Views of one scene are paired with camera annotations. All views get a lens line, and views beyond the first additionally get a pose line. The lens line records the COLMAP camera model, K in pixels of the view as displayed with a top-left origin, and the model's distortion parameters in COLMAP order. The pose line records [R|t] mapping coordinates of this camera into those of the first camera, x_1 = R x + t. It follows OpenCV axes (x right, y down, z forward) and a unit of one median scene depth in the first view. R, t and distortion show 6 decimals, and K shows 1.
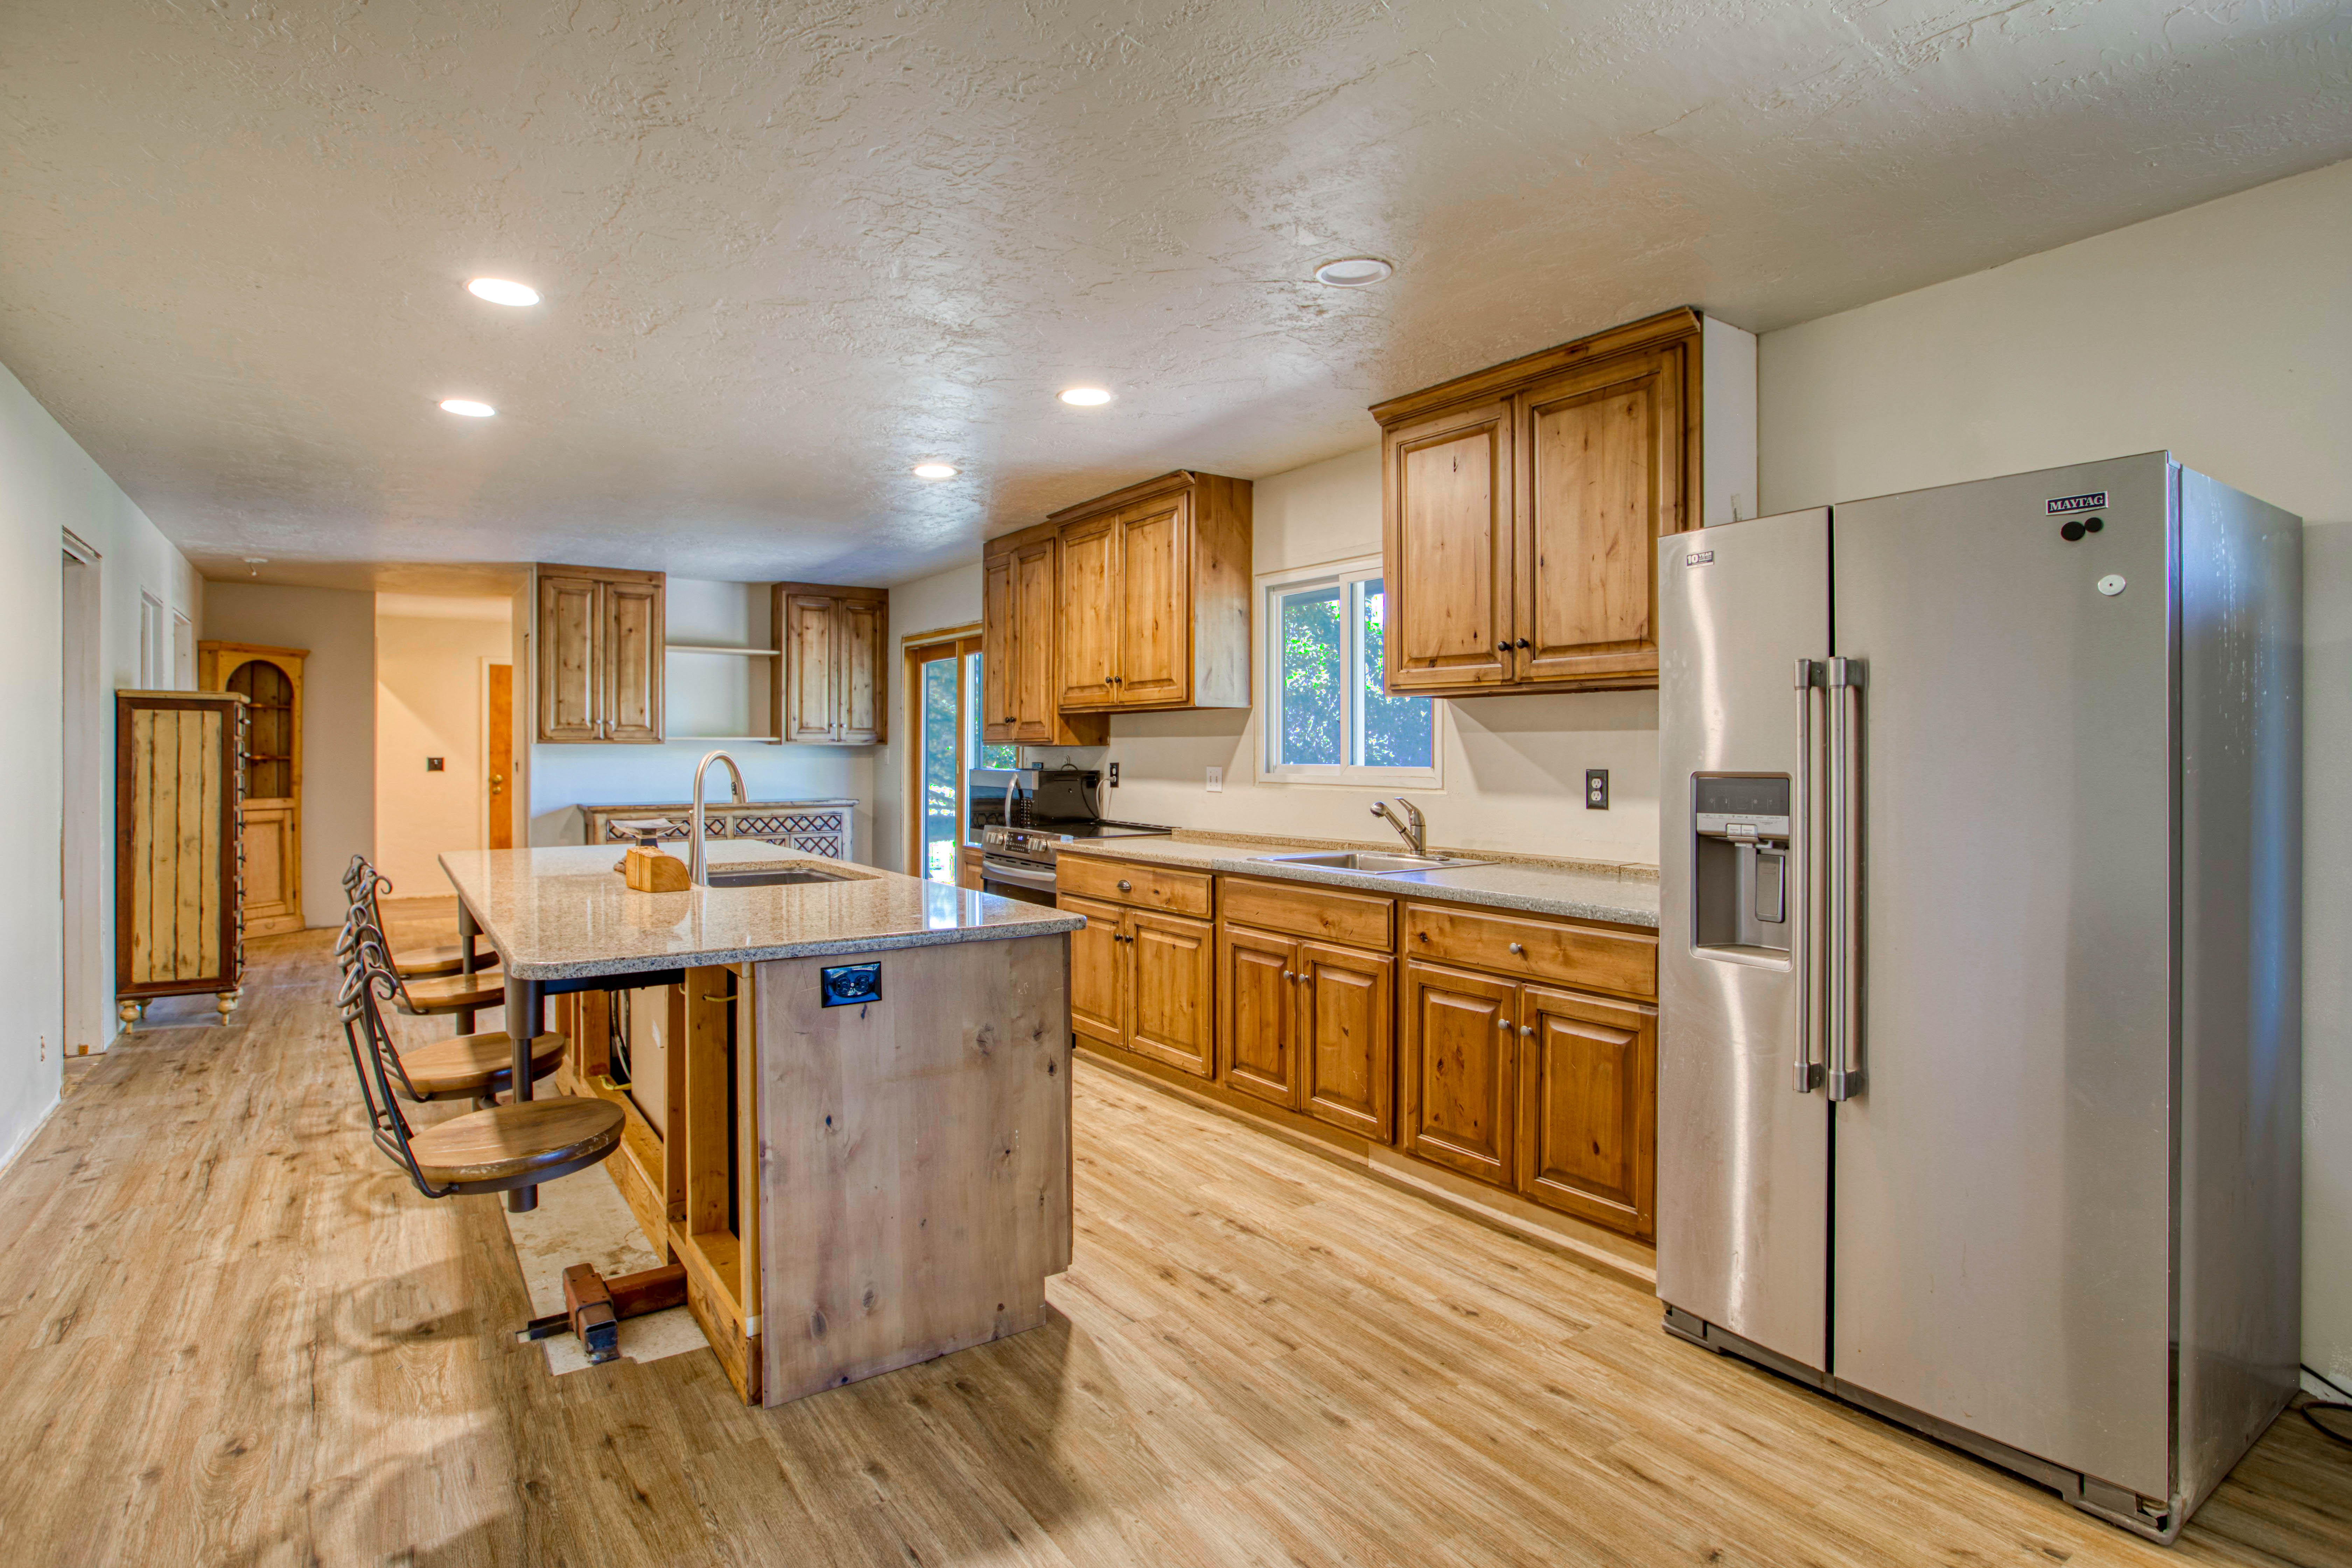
lens RADIAL K [[1168.3, 0, 1134.0], [0, 1168.3, 751.0], [0, 0, 1]] dist [-0.028734, 0.012944]
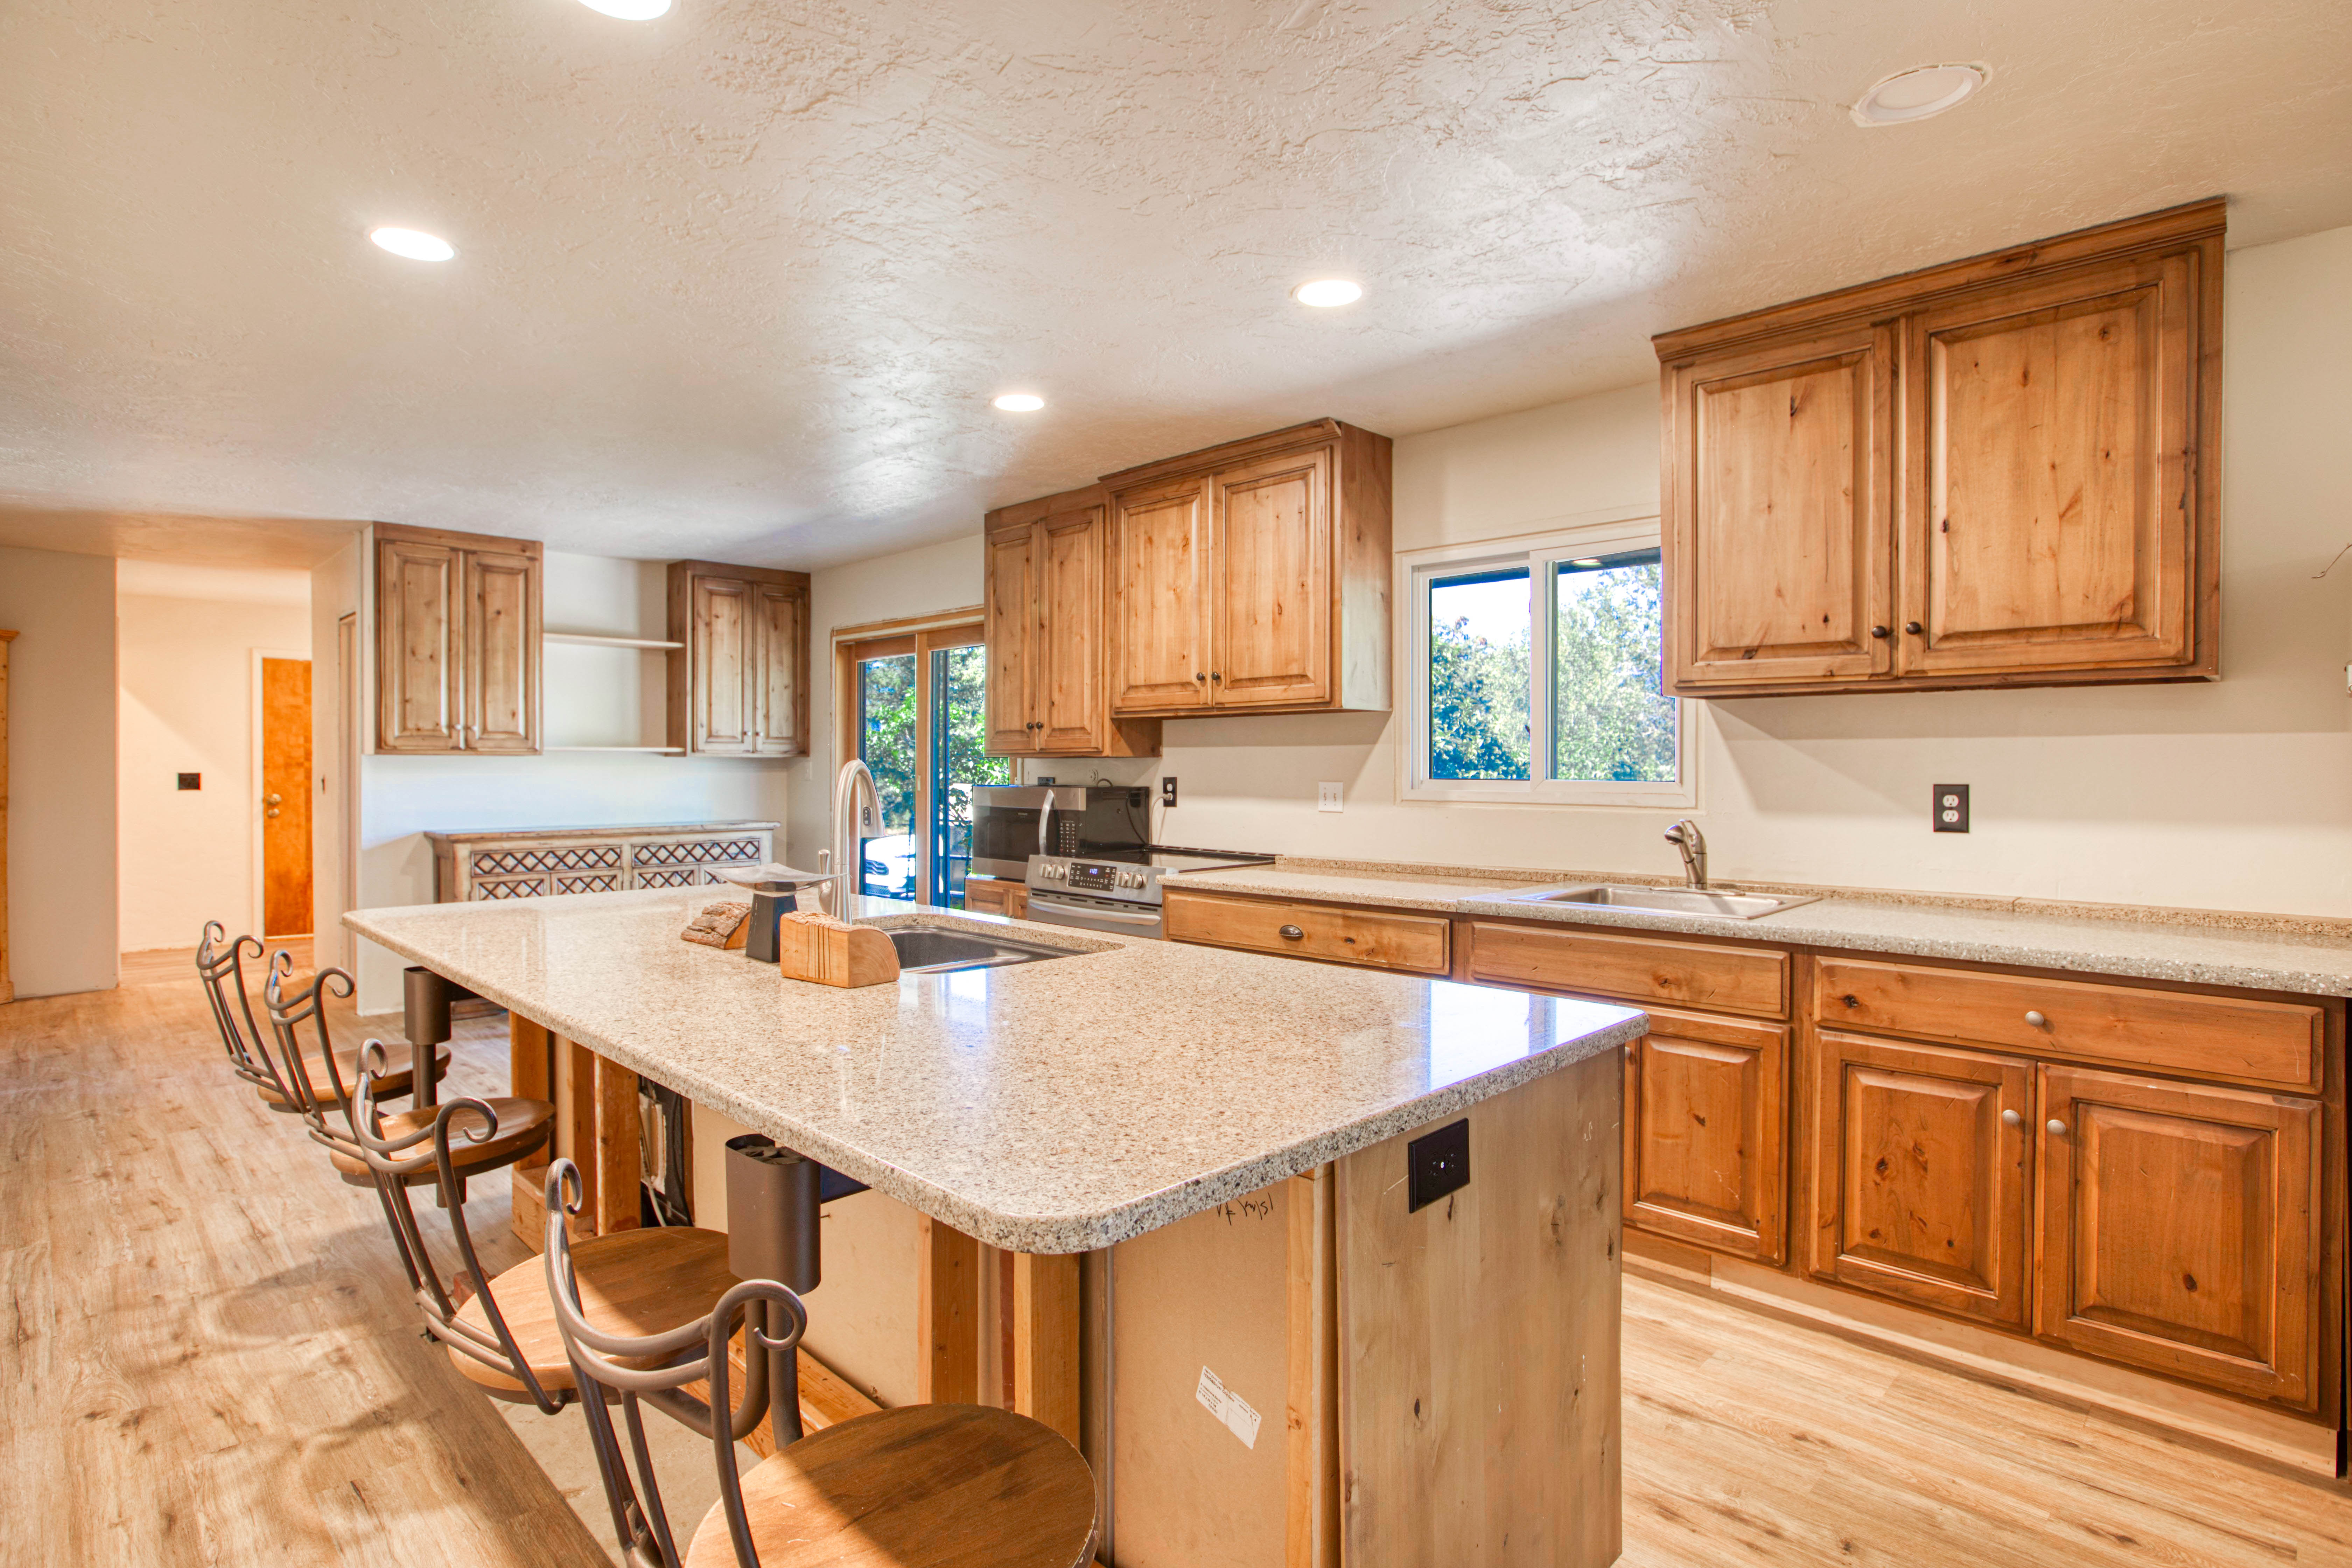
lens RADIAL K [[1168.3, 0, 1156.2], [0, 1168.3, 773.0], [0, 0, 1]] dist [-0.028734, 0.012944]
pose [[0.981902, -0.001936, 0.189382, -0.298288], [0.000647, 0.999976, 0.006863, 0.002010], [-0.189391, -0.006616, 0.981880, 0.283782]]
